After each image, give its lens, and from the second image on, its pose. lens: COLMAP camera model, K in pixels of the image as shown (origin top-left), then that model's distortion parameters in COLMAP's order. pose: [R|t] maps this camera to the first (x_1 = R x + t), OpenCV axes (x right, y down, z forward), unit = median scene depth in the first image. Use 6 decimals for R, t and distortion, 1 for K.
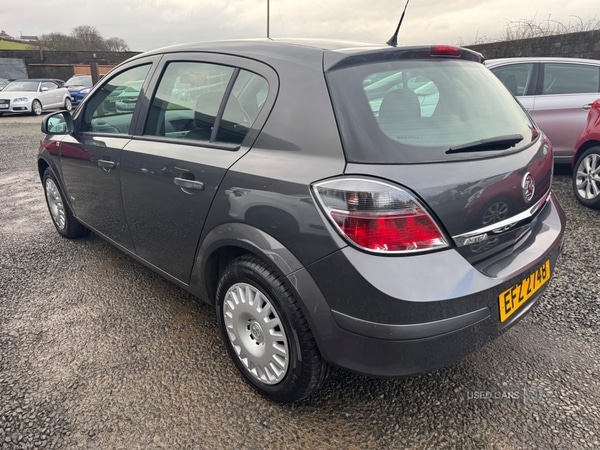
lens RADIAL K [[408.8, 0, 300.0], [0, 408.8, 225.0], [0, 0, 1]] dist [0.024691, -0.021769]
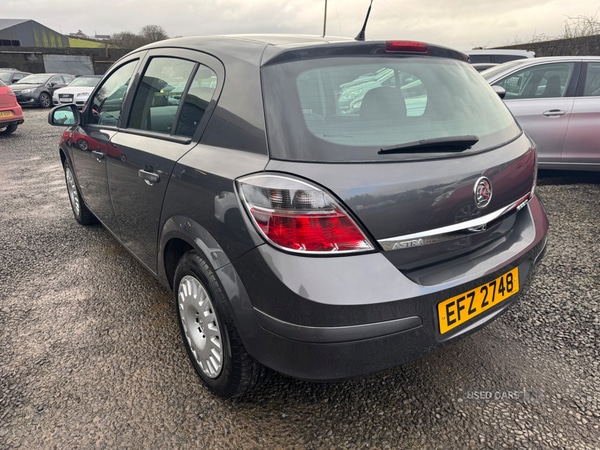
lens RADIAL K [[408.8, 0, 300.0], [0, 408.8, 225.0], [0, 0, 1]] dist [0.024691, -0.021769]
pose [[0.992398, 0.050338, -0.112301, 0.233881], [-0.049980, 0.998732, 0.006008, -0.002744], [0.112461, -0.000349, 0.993656, 0.022861]]
